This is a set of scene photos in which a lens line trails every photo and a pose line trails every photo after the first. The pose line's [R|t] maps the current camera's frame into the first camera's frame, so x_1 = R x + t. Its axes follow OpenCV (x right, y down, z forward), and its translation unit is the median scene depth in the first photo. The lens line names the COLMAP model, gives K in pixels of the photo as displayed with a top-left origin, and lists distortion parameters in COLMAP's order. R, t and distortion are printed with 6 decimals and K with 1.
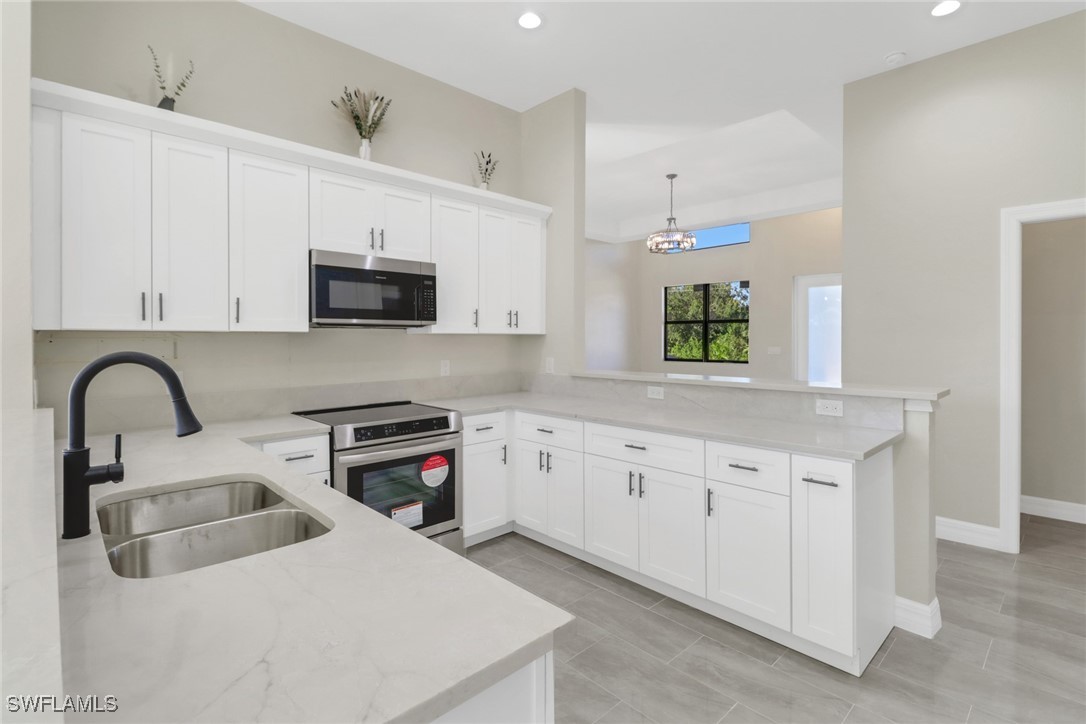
lens RADIAL K [[514.4, 0, 563.9], [0, 514.4, 341.5], [0, 0, 1]] dist [0.004585, 0.000285]
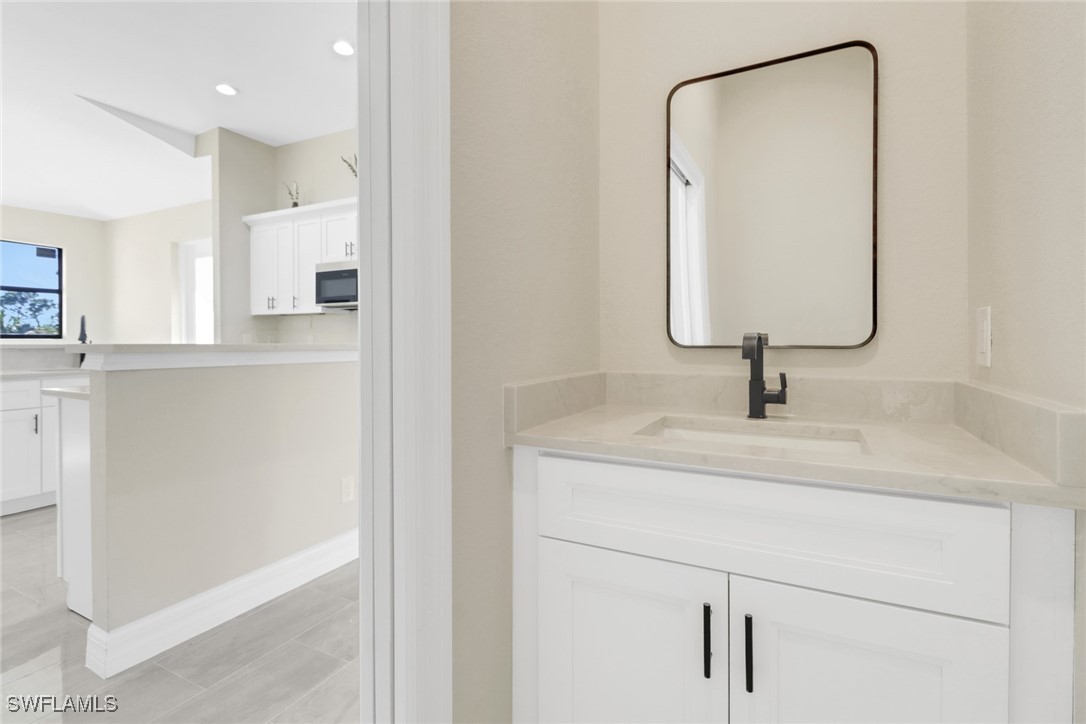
lens RADIAL K [[514.7, 0, 546.2], [0, 514.7, 348.2], [0, 0, 1]] dist [0.003037, -0.007797]
pose [[0.317947, 0.010540, -0.948050, 0.975339], [-0.002344, 0.999944, 0.010330, 0.057837], [0.948106, -0.001063, 0.317954, 0.834076]]
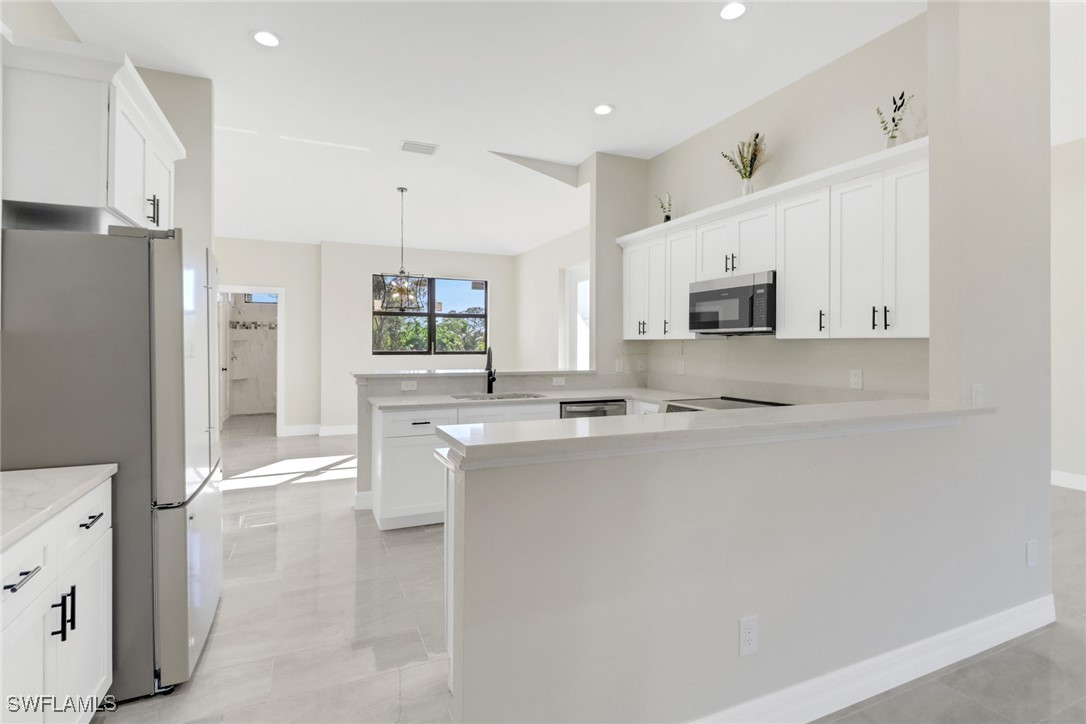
lens RADIAL K [[516.5, 0, 525.0], [0, 516.5, 343.0], [0, 0, 1]] dist [0.017371, -0.020399]
pose [[-0.372653, -0.000860, -0.927970, 0.752551], [-0.007868, 0.999967, 0.002233, -0.005326], [0.927937, 0.008133, -0.372648, 0.787468]]
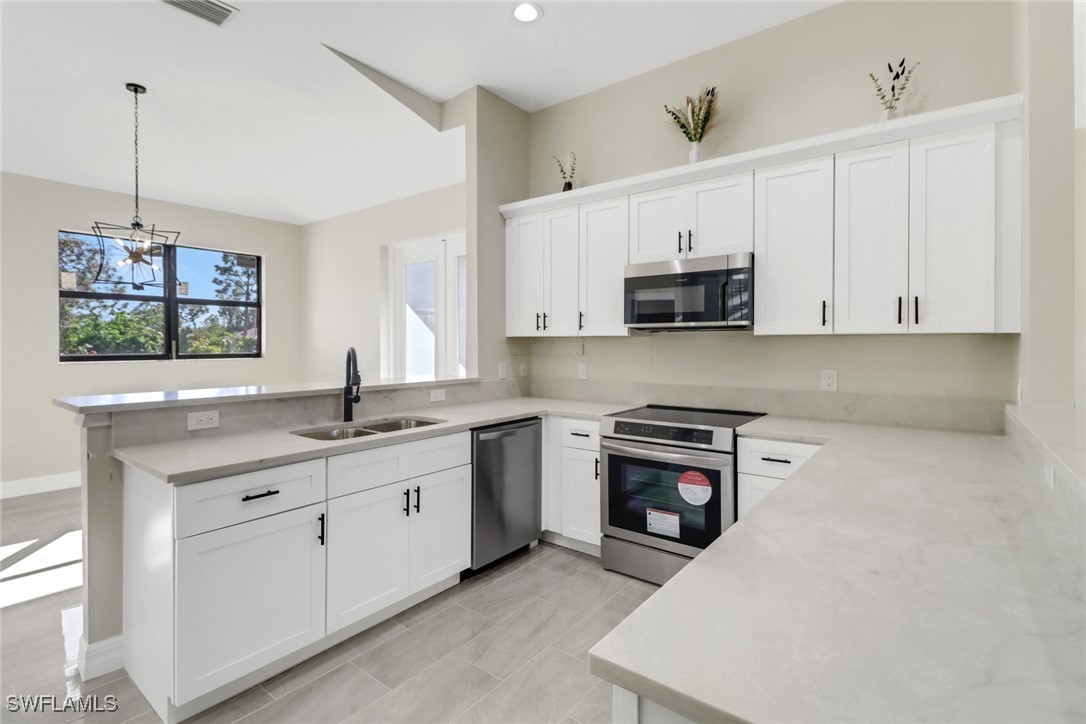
lens RADIAL K [[511.7, 0, 524.9], [0, 511.7, 347.7], [0, 0, 1]] dist [0.003309, -0.000105]
pose [[0.119018, 0.011410, -0.992827, 0.456759], [-0.005159, 0.999928, 0.010873, -0.002406], [0.992879, 0.003828, 0.119068, 0.448757]]
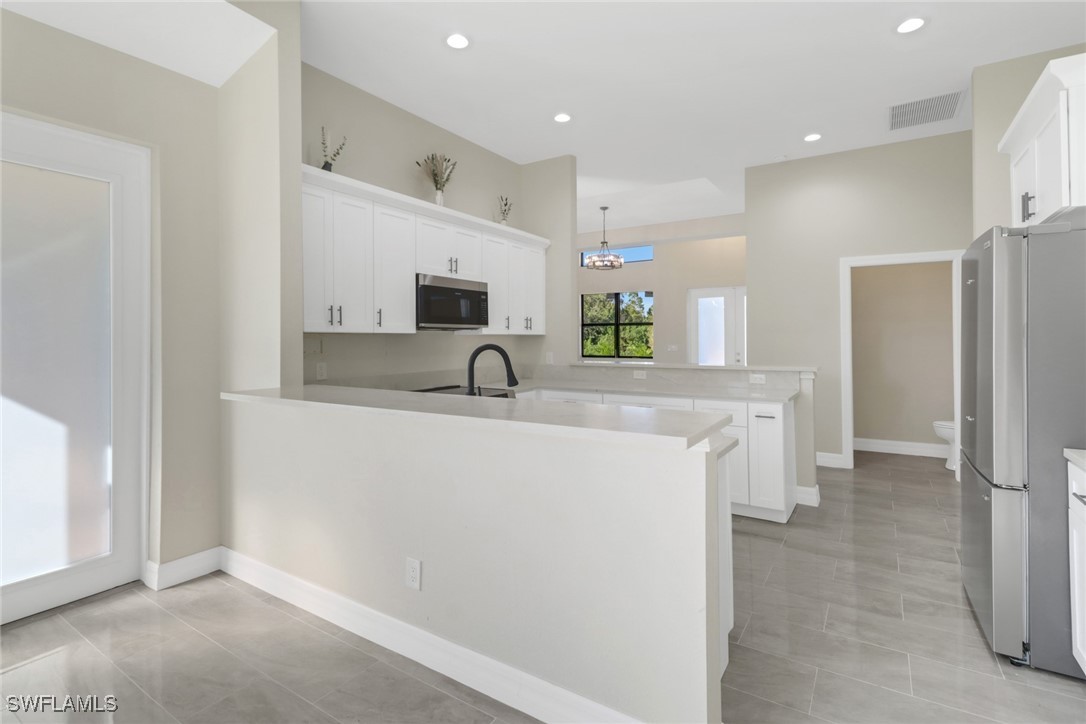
lens RADIAL K [[502.1, 0, 563.7], [0, 502.1, 333.4], [0, 0, 1]] dist [0.027792, 0.000083]
pose [[0.973176, -0.000288, 0.230060, -0.300517], [0.004302, 0.999847, -0.016944, 0.004432], [-0.230020, 0.017479, 0.973029, -0.284429]]
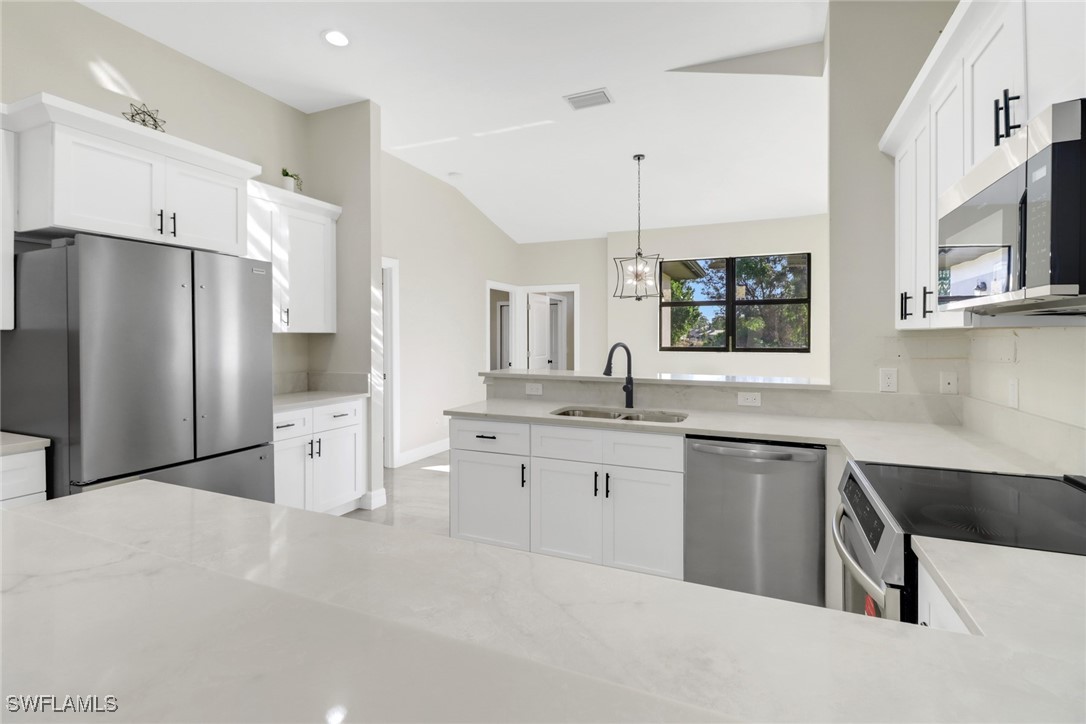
lens RADIAL K [[504.6, 0, 547.1], [0, 504.6, 339.7], [0, 0, 1]] dist [0.015871, -0.016614]
pose [[-0.929256, 0.002174, -0.369429, 0.133101], [-0.001594, 0.999950, 0.009893, -0.006091], [0.369432, 0.009782, -0.929206, 0.984719]]
